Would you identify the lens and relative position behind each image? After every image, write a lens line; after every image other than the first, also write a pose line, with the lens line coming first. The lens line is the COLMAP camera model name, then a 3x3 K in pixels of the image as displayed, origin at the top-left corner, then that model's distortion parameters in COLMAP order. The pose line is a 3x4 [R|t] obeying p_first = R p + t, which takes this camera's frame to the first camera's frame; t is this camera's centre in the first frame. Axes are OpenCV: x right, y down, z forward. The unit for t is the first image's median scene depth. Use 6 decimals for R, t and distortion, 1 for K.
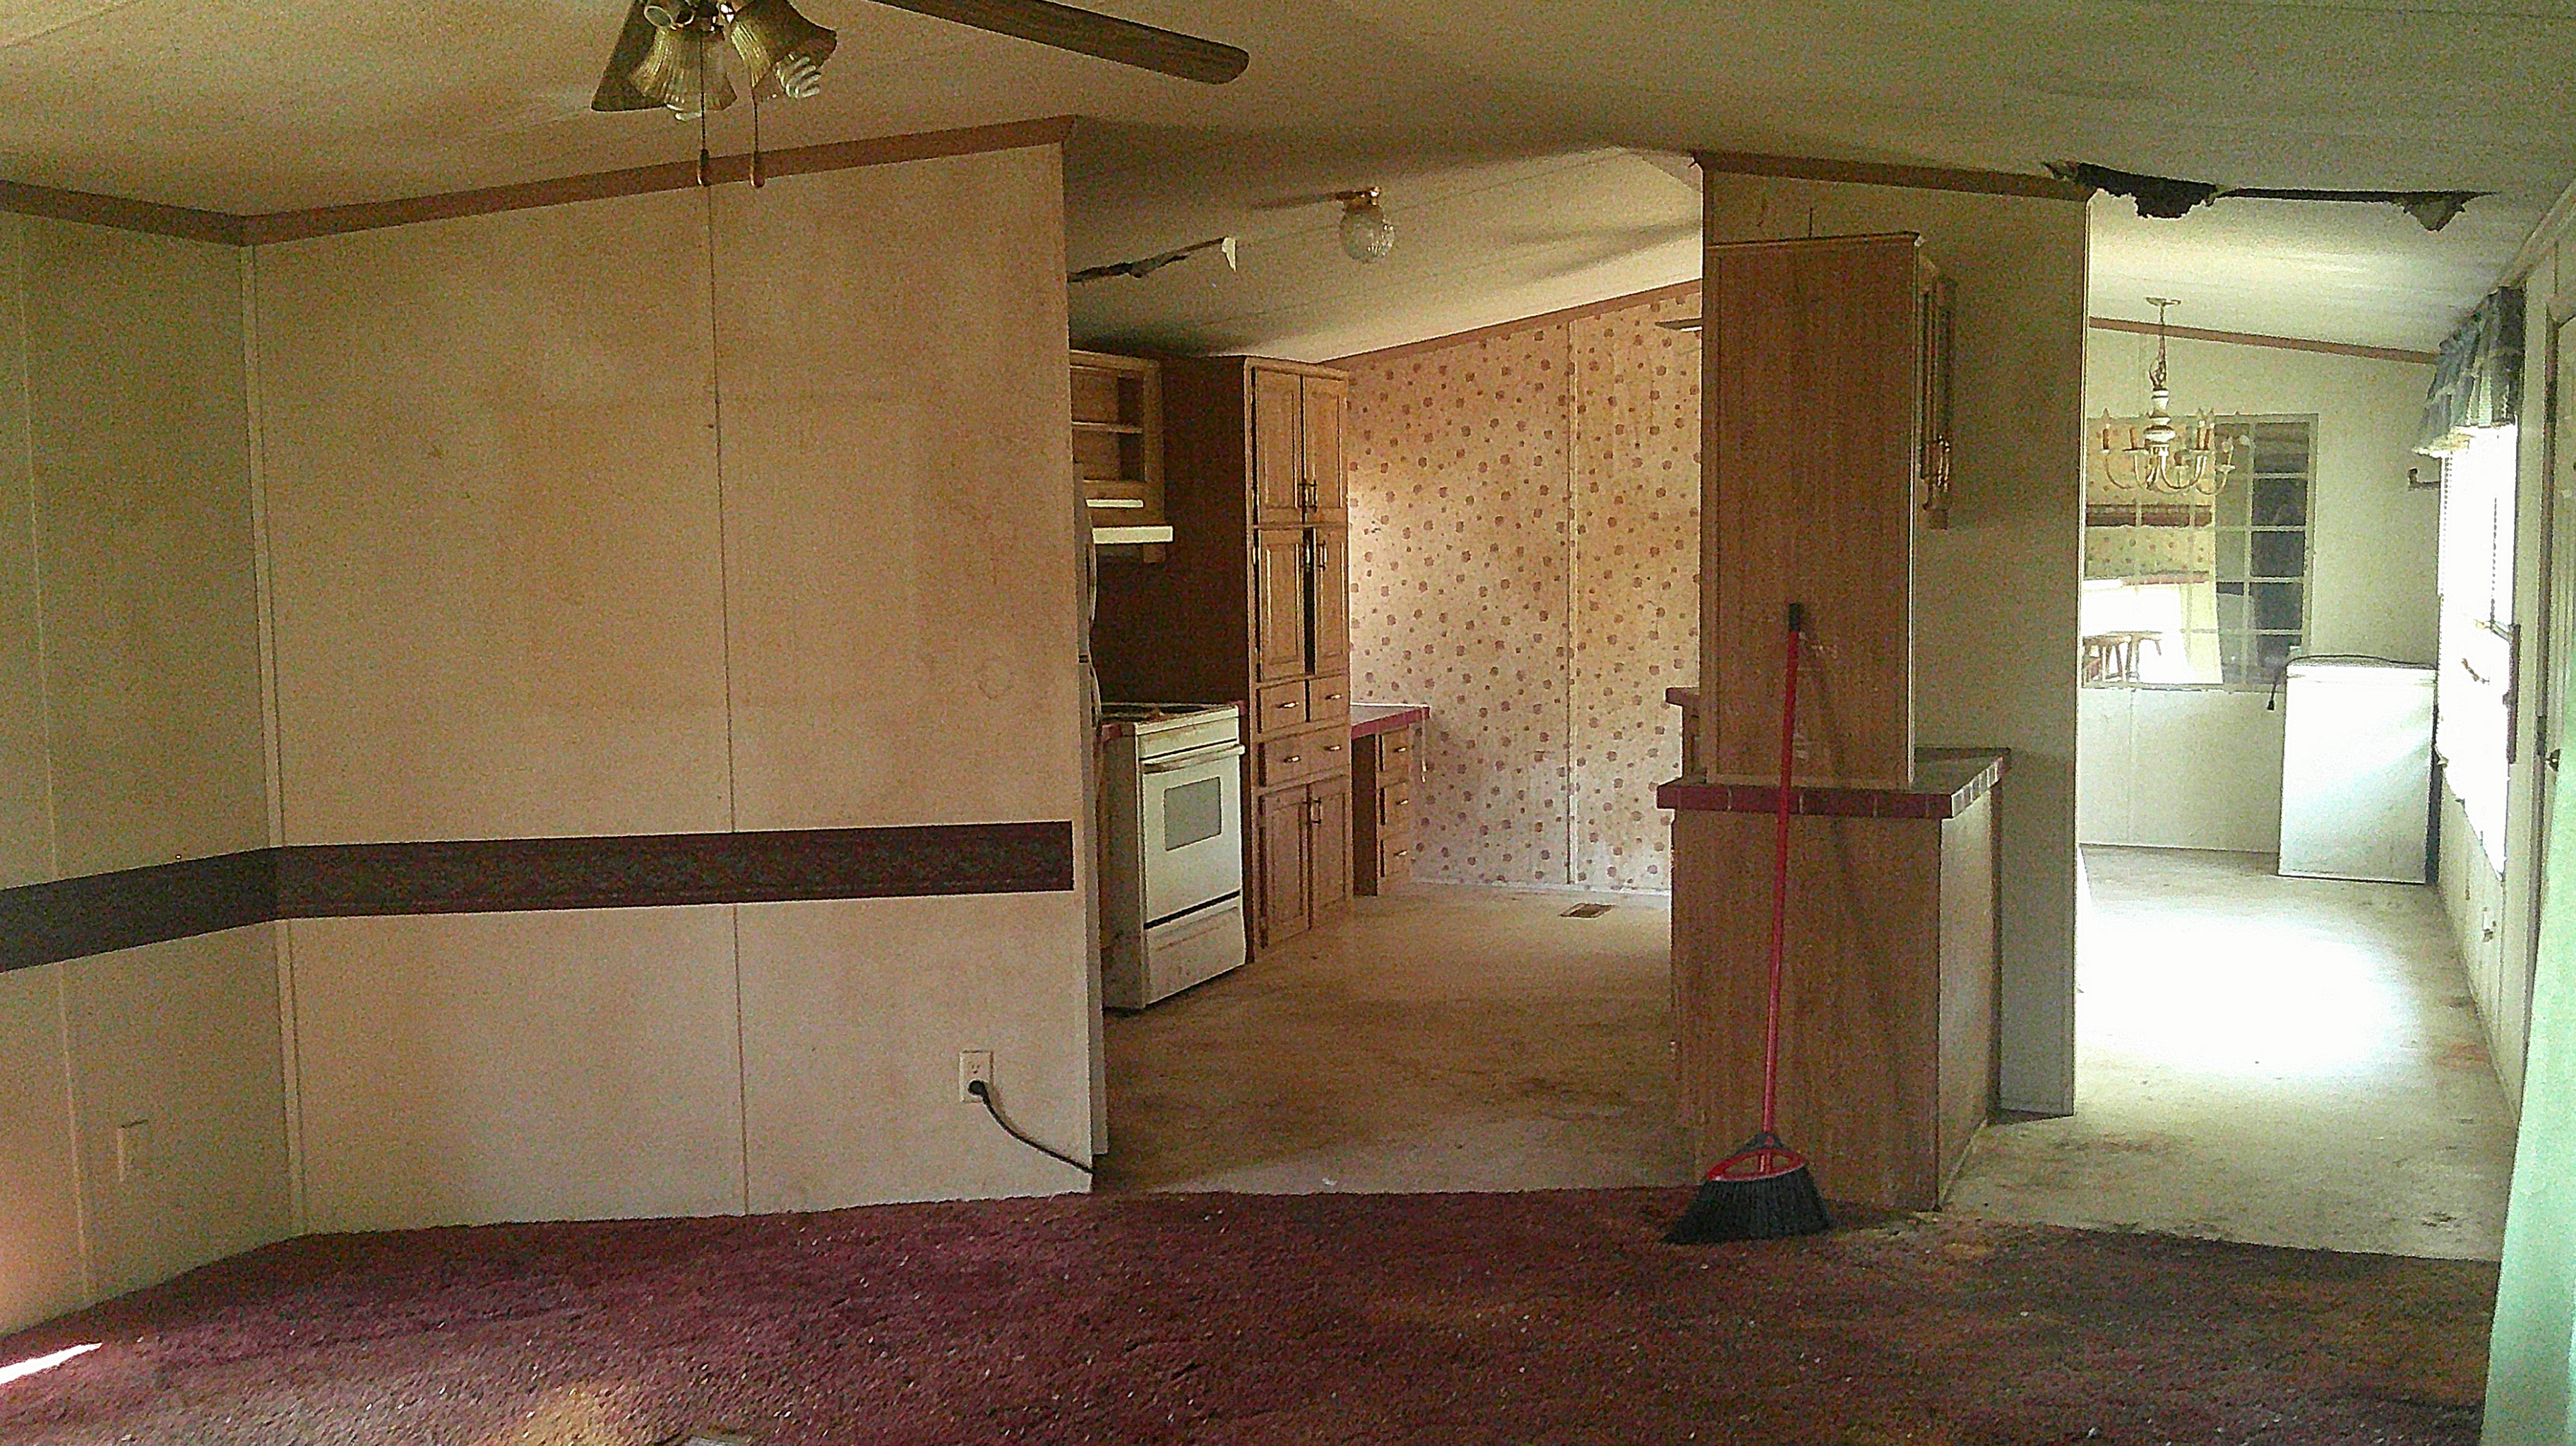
lens RADIAL K [[2300.6, 0, 1281.0], [0, 2300.6, 716.7], [0, 0, 1]] dist [0.113312, -0.328423]
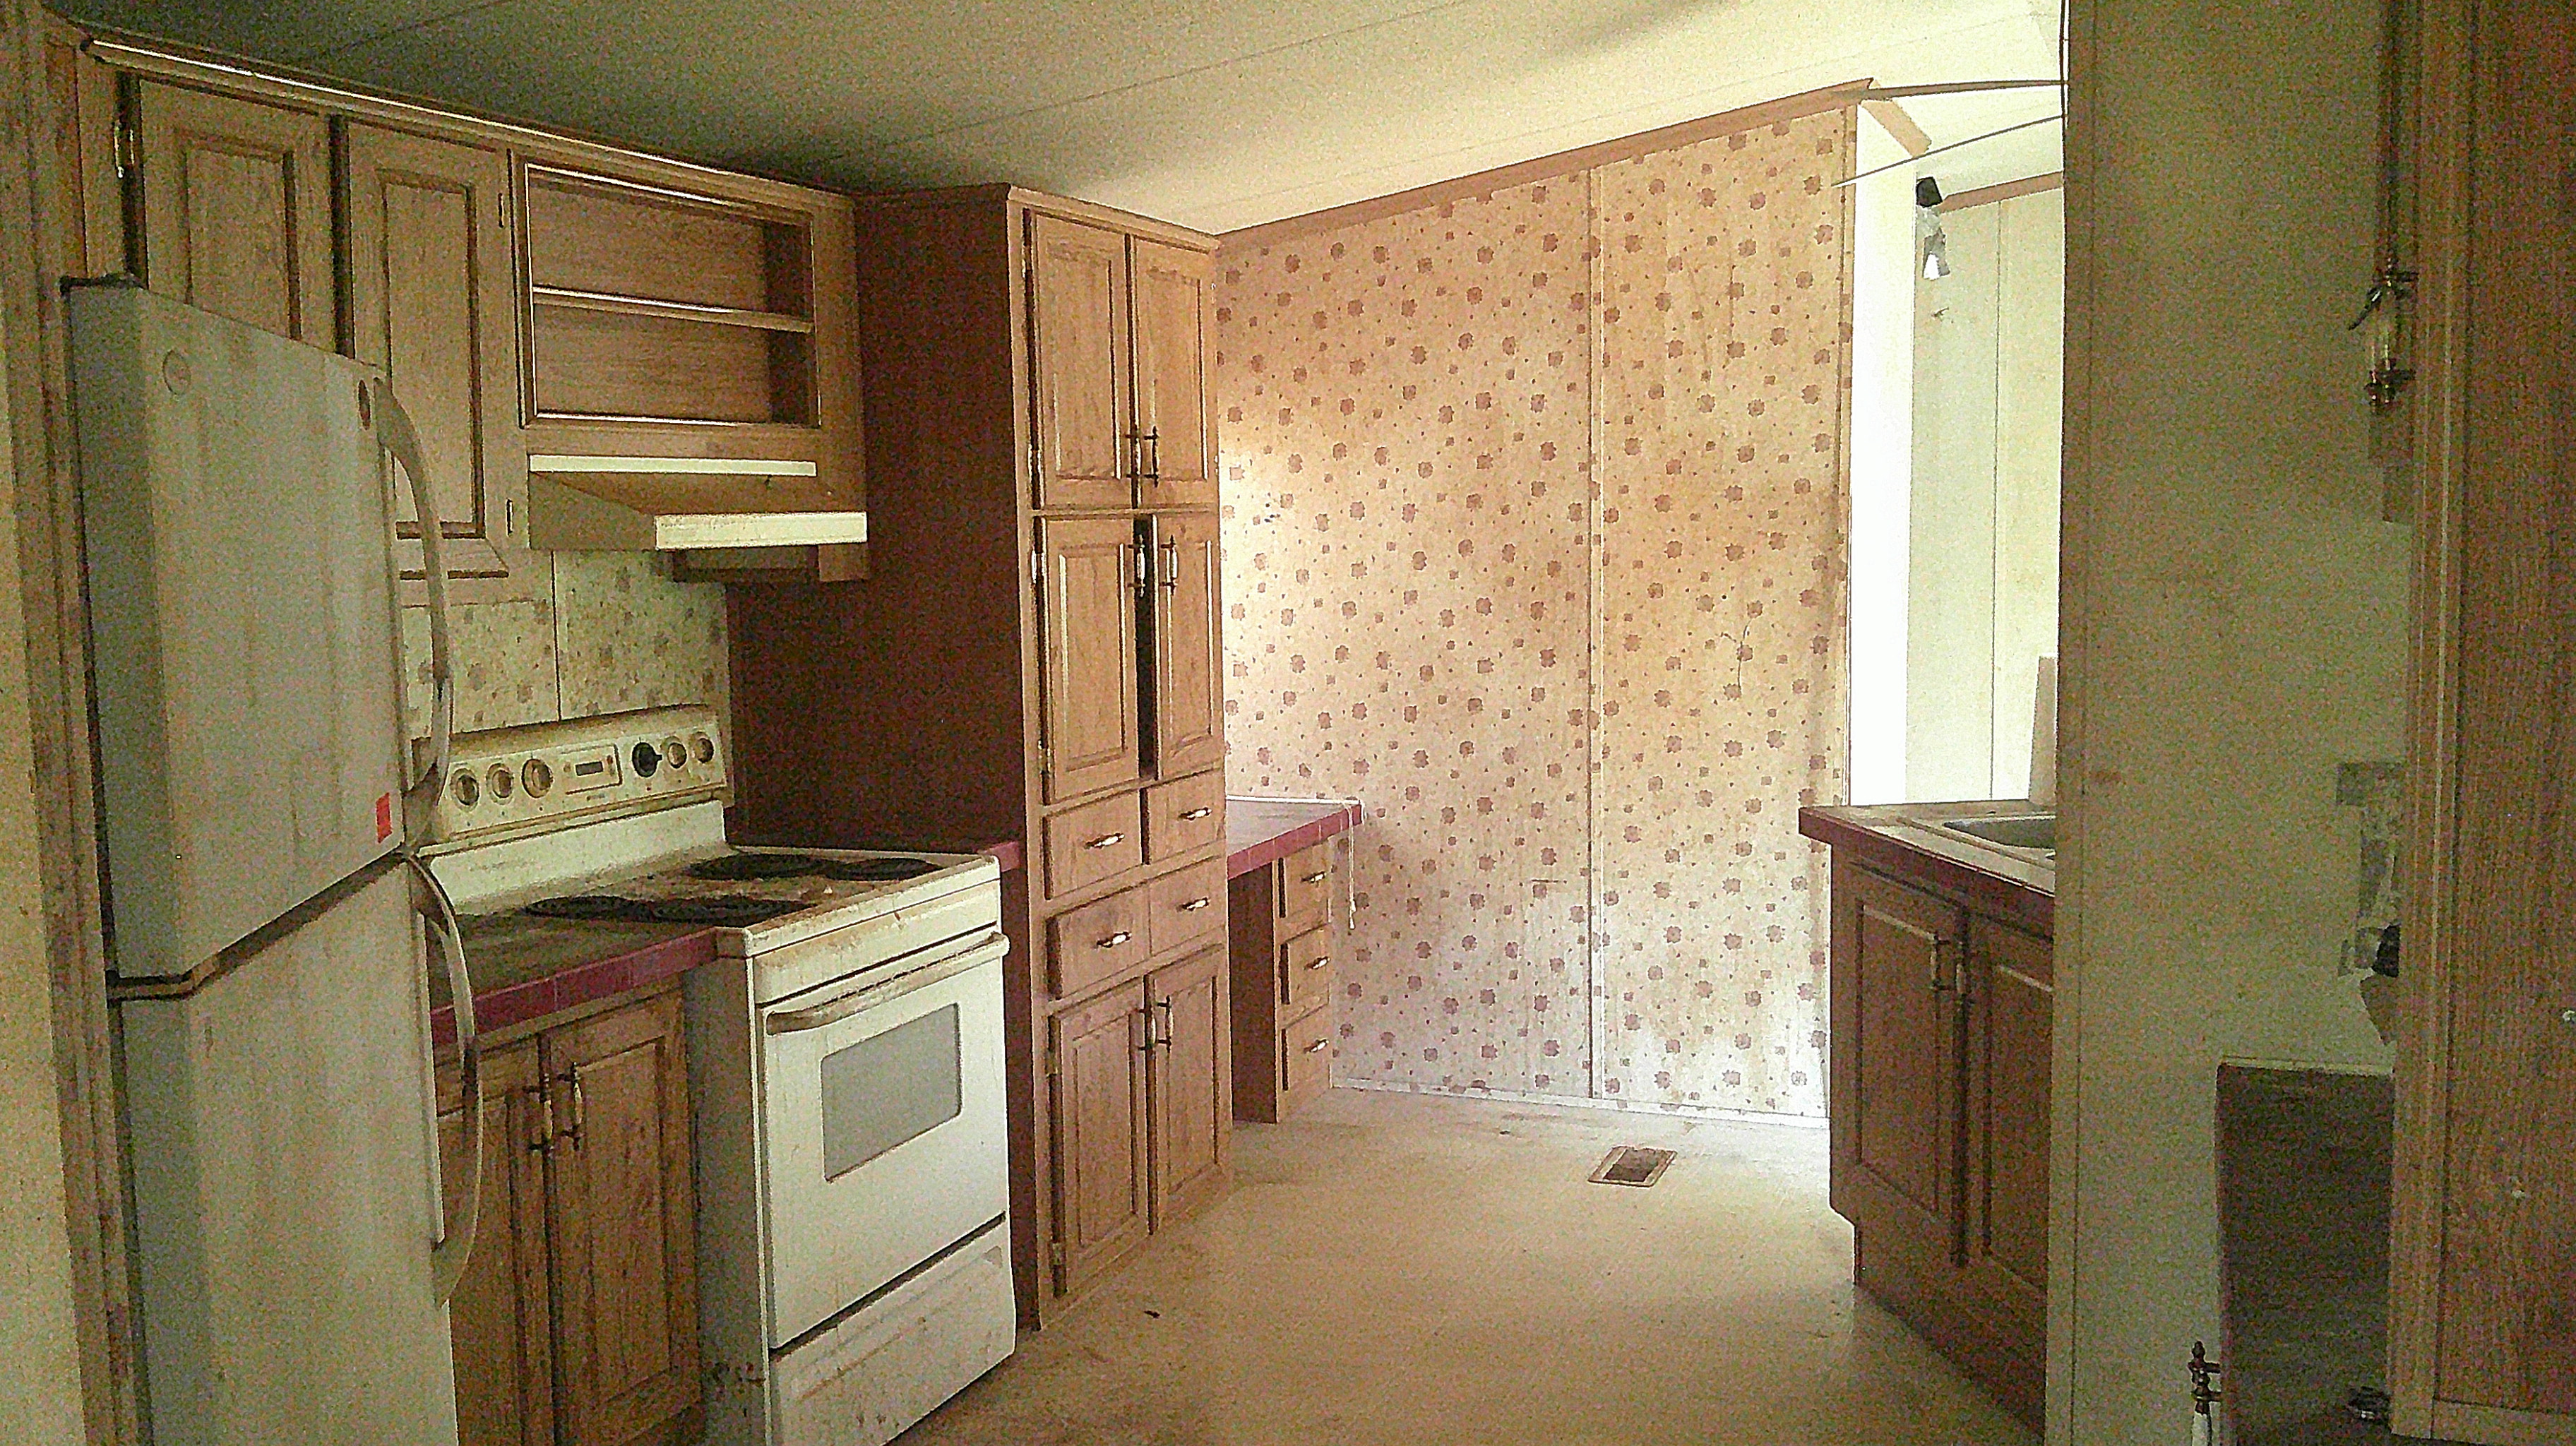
lens RADIAL K [[2300.6, 0, 1281.0], [0, 2300.6, 716.7], [0, 0, 1]] dist [0.113312, -0.328423]
pose [[0.999385, -0.005821, 0.034566, 0.022923], [0.005617, 0.999966, 0.006002, -0.032948], [-0.034600, -0.005804, 0.999384, 0.401258]]
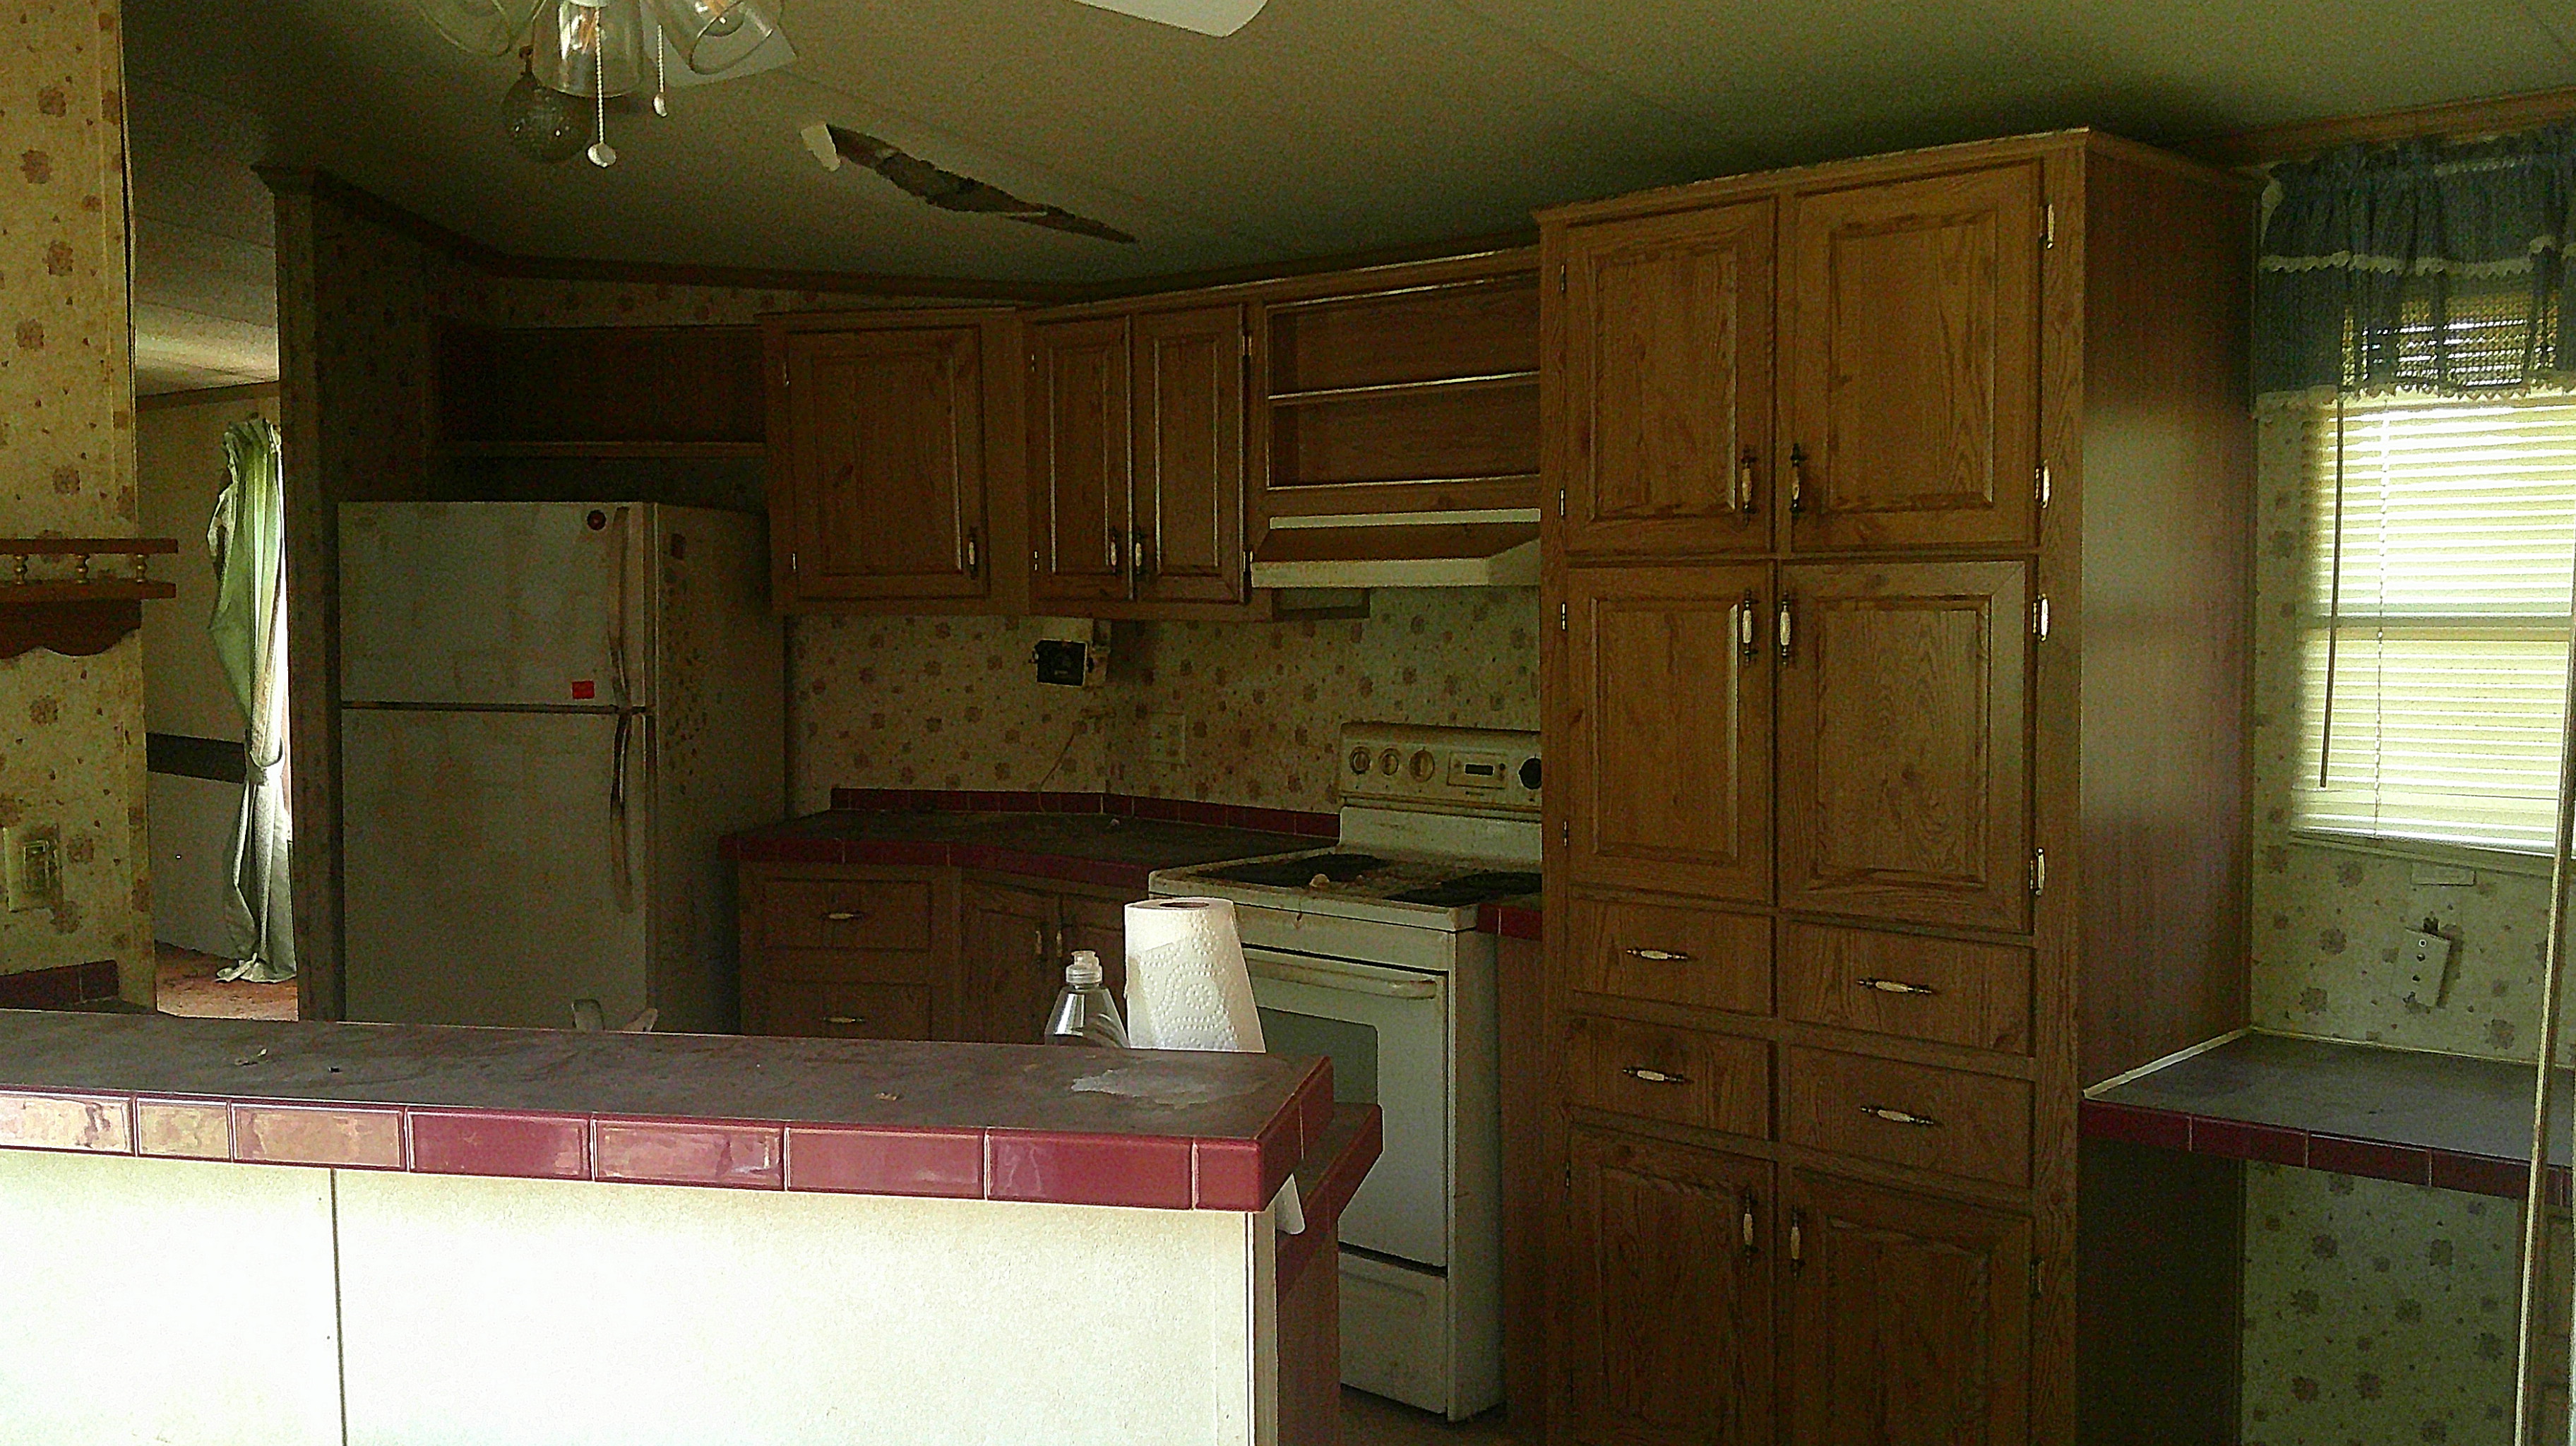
lens RADIAL K [[2283.4, 0, 1260.5], [0, 2283.4, 722.0], [0, 0, 1]] dist [0.114520, -0.314520]
pose [[-0.320787, 0.079871, -0.943778, 0.397193], [-0.066225, 0.992108, 0.106471, -0.082079], [0.944833, 0.096656, -0.312966, 0.938643]]
